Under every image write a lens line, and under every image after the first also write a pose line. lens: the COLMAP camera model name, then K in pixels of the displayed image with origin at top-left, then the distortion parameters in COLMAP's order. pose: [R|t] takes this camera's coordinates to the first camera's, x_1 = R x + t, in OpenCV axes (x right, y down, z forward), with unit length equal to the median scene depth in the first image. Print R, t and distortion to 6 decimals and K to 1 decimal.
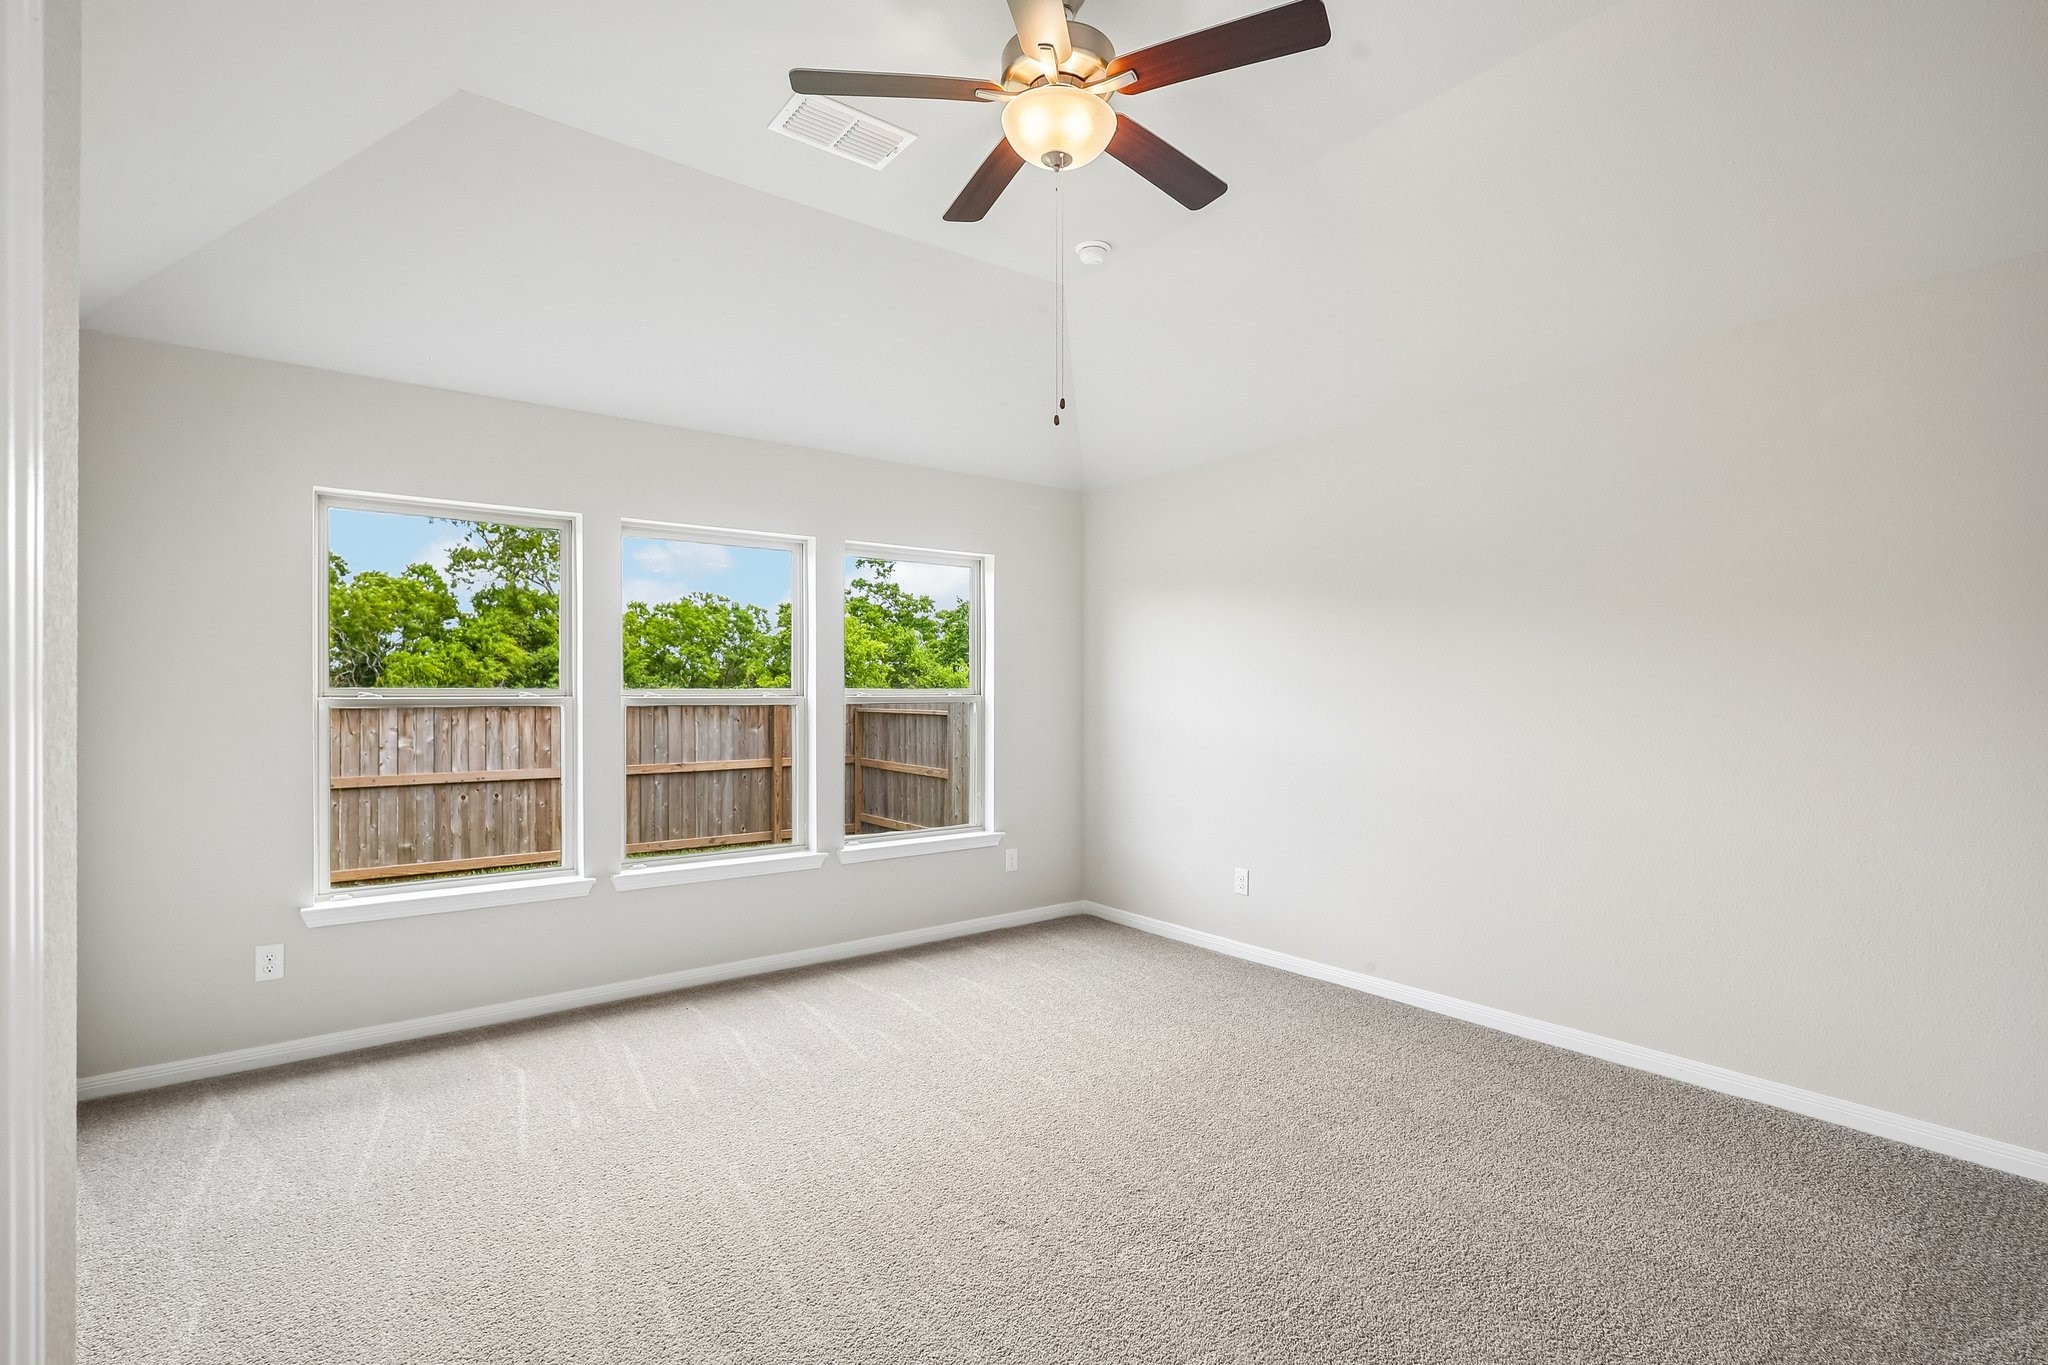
lens RADIAL K [[973.1, 0, 1051.2], [0, 973.1, 695.0], [0, 0, 1]] dist [-0.005800, 0.002859]
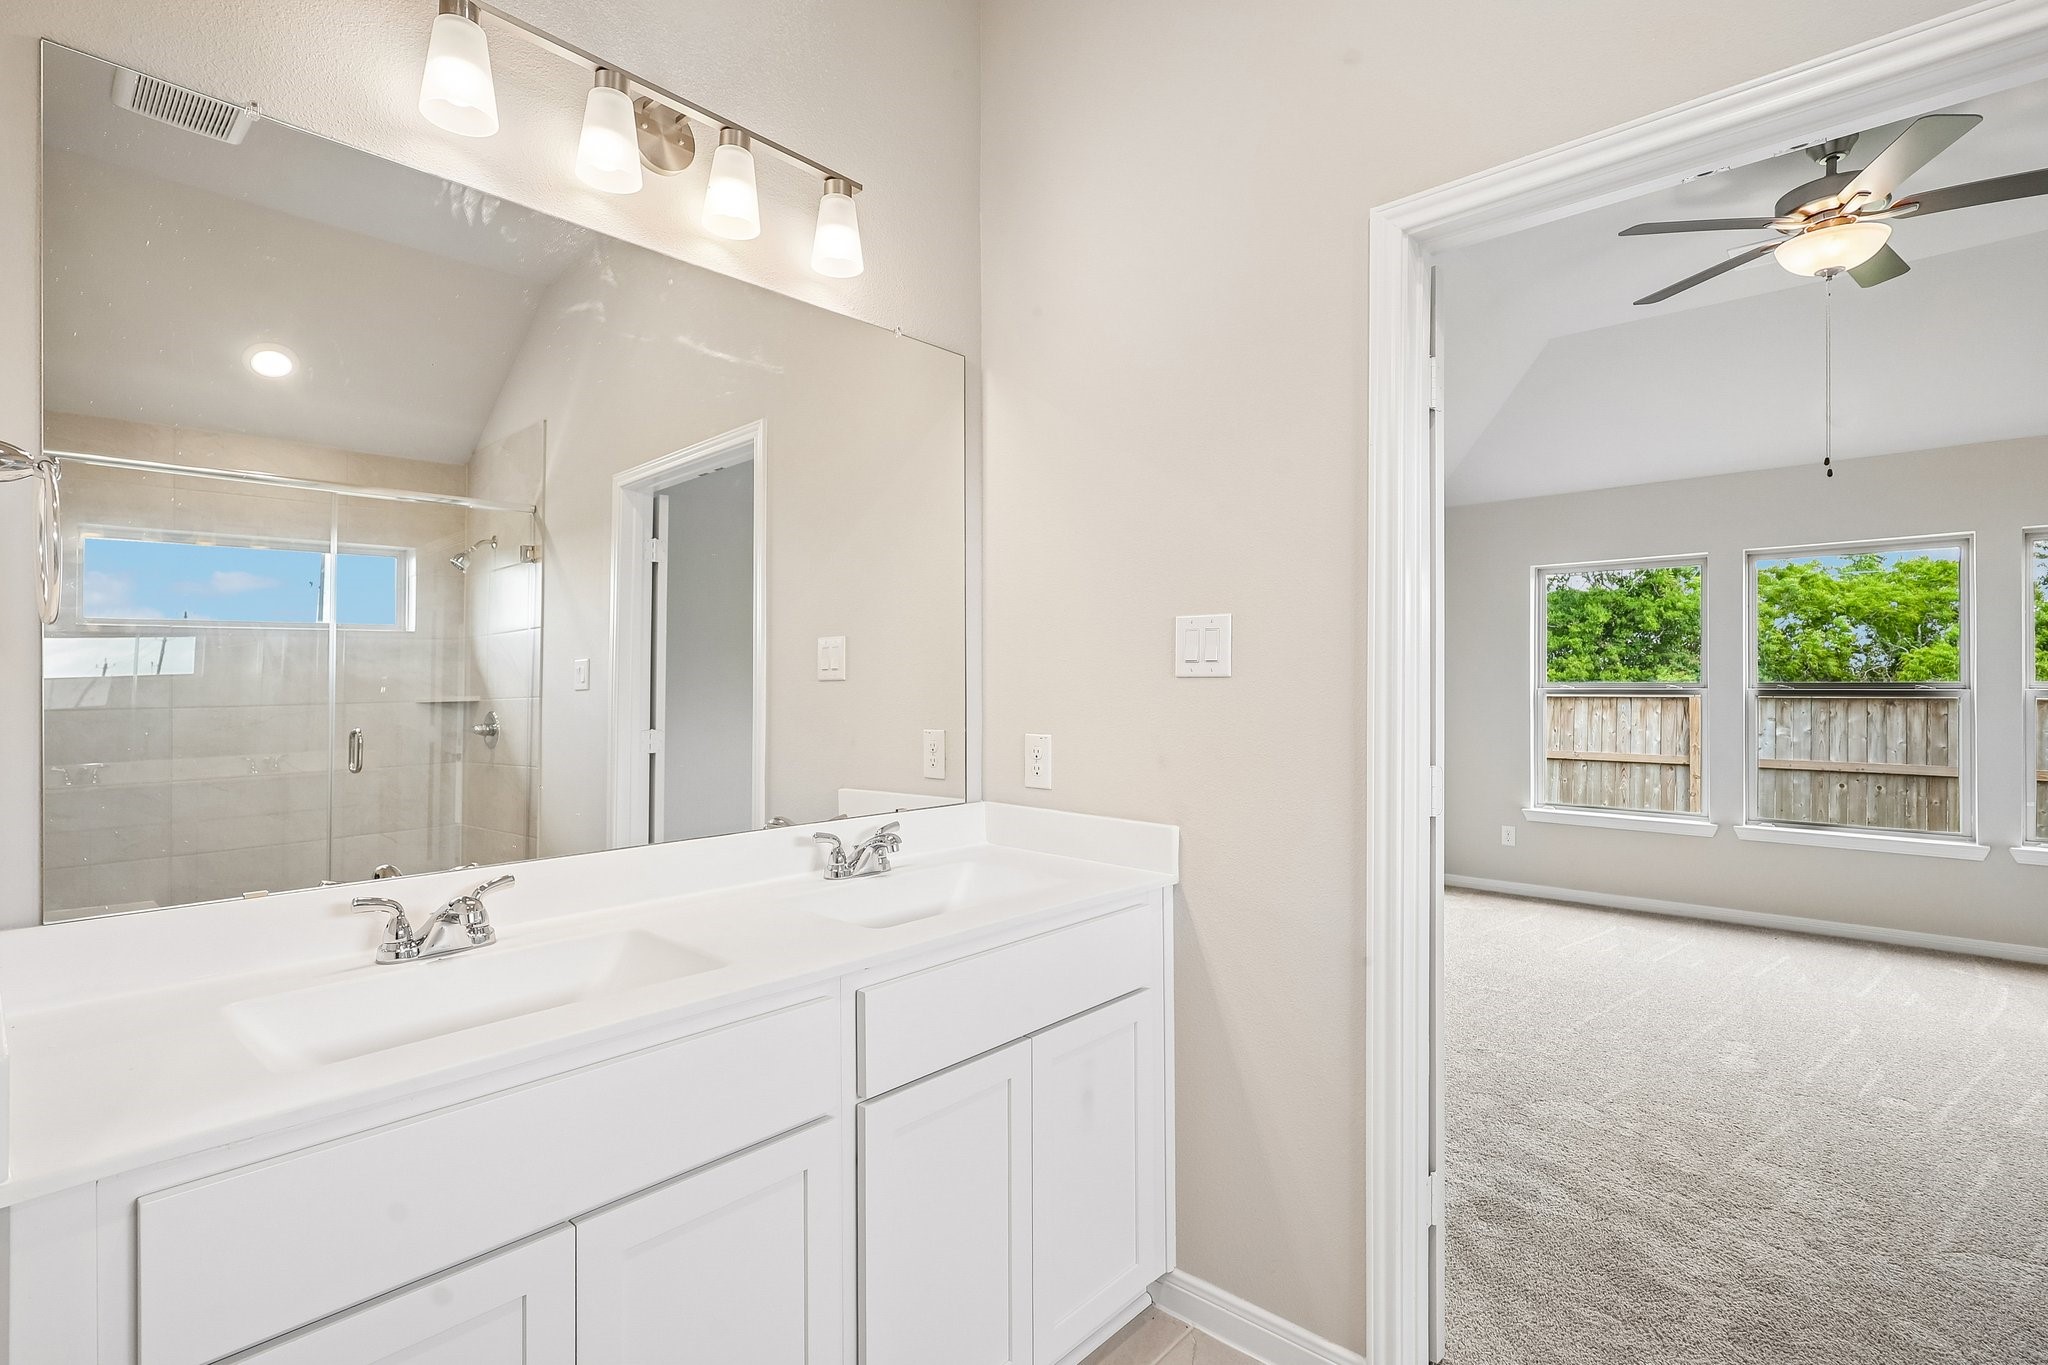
lens RADIAL K [[973.1, 0, 994.3], [0, 973.1, 685.1], [0, 0, 1]] dist [-0.005800, 0.002859]
pose [[0.156322, -0.001139, -0.987705, 0.298127], [-0.004739, 0.999987, -0.001903, 0.002117], [0.987695, 0.004978, 0.156315, -0.079389]]
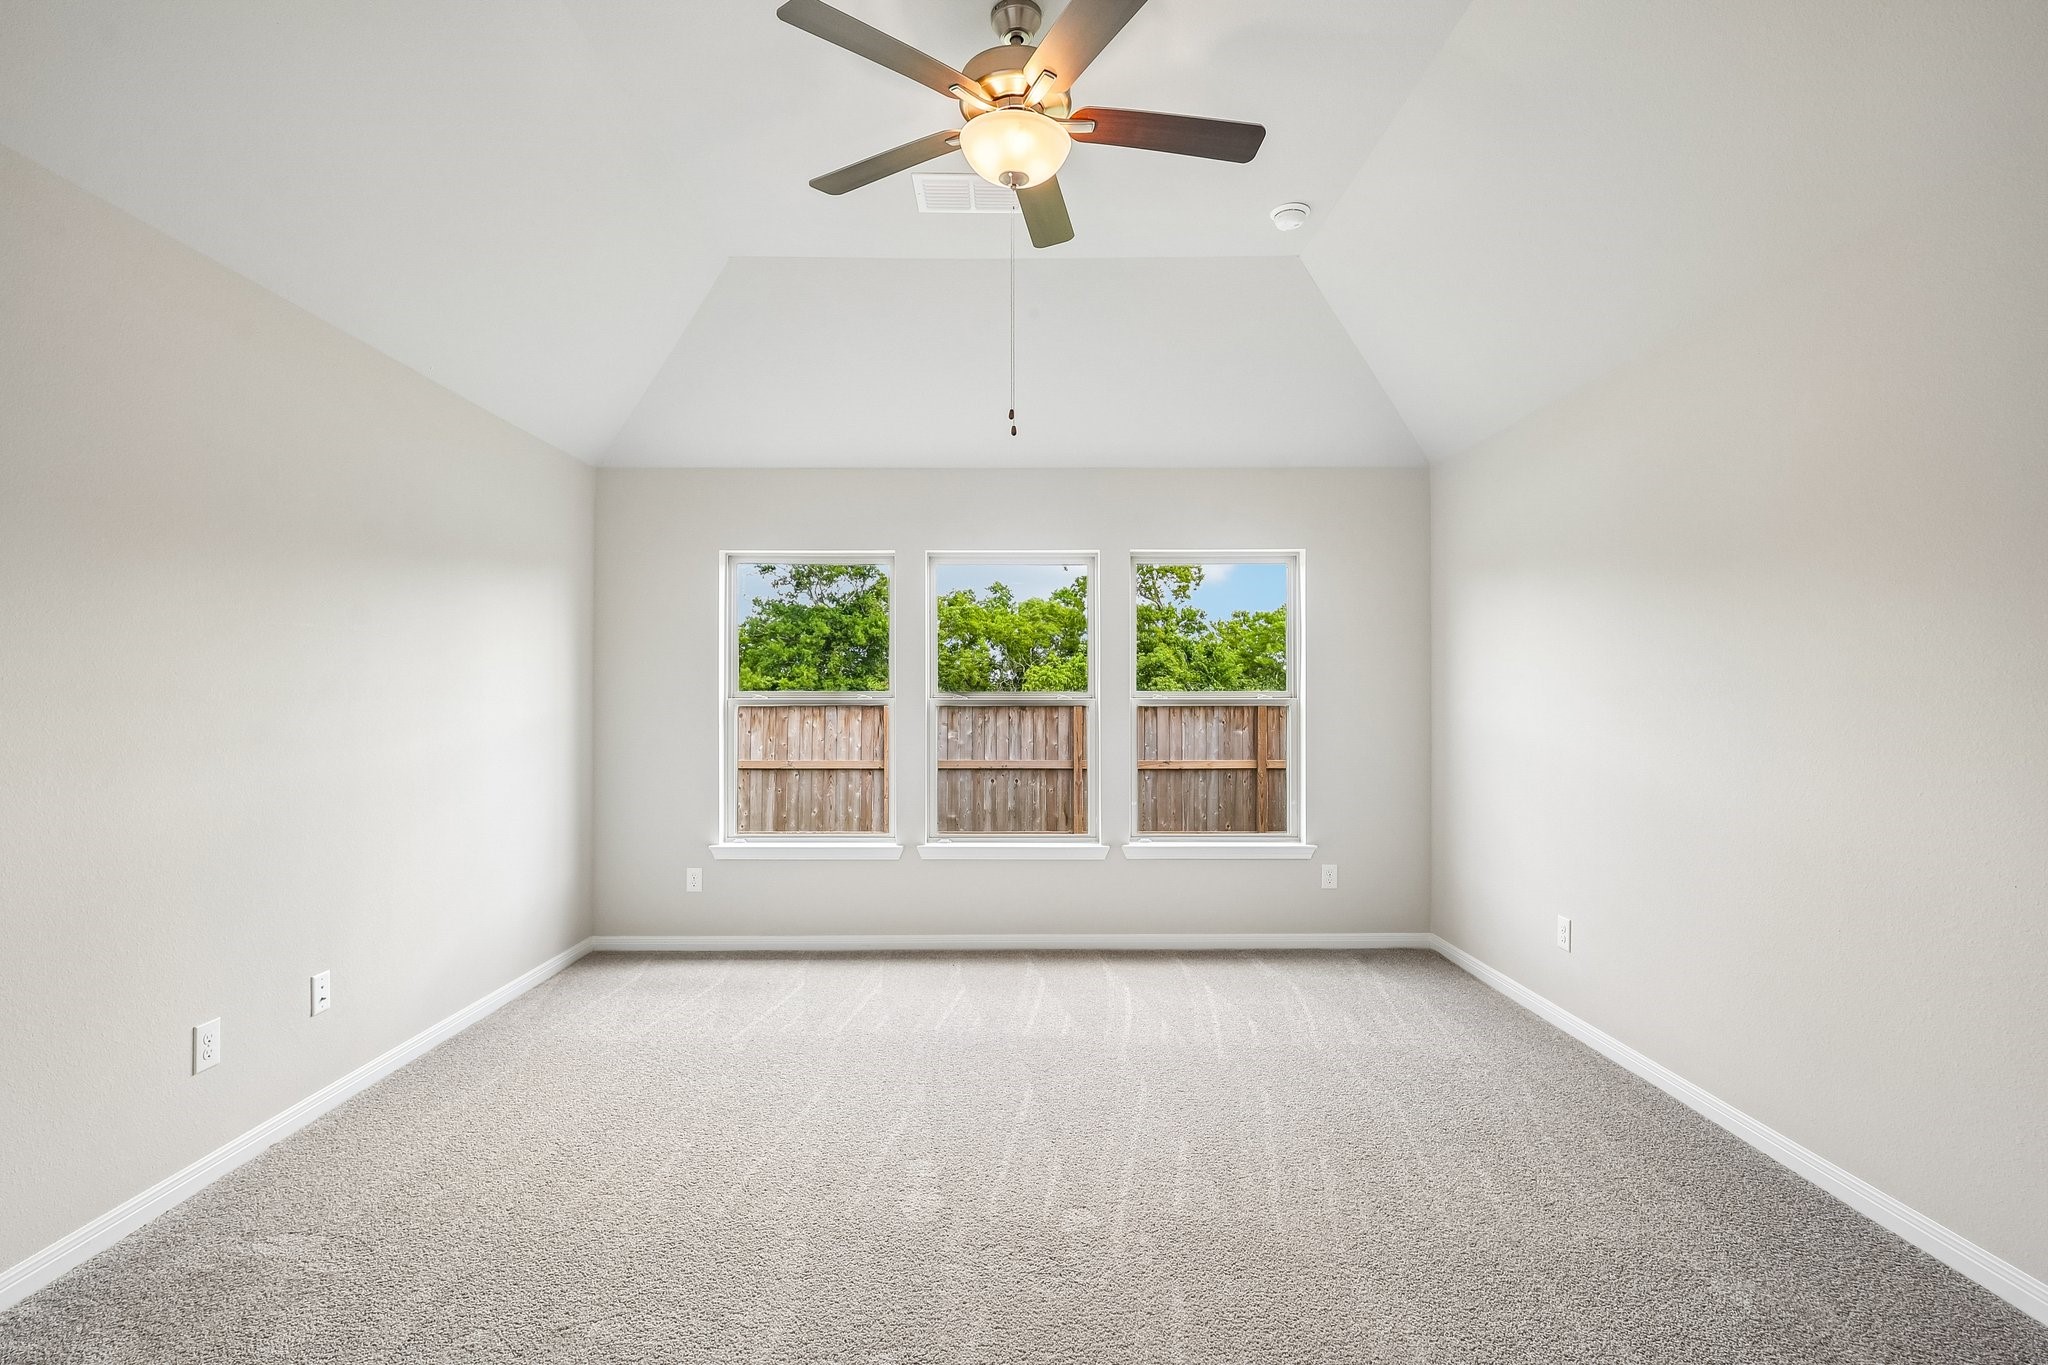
lens RADIAL K [[973.1, 0, 1023.5], [0, 973.1, 686.7], [0, 0, 1]] dist [-0.005800, 0.002859]
pose [[0.792938, -0.004403, -0.609287, 0.173650], [-0.002620, 0.999940, -0.010637, -0.000004], [0.609297, 0.010031, 0.792879, 0.051728]]
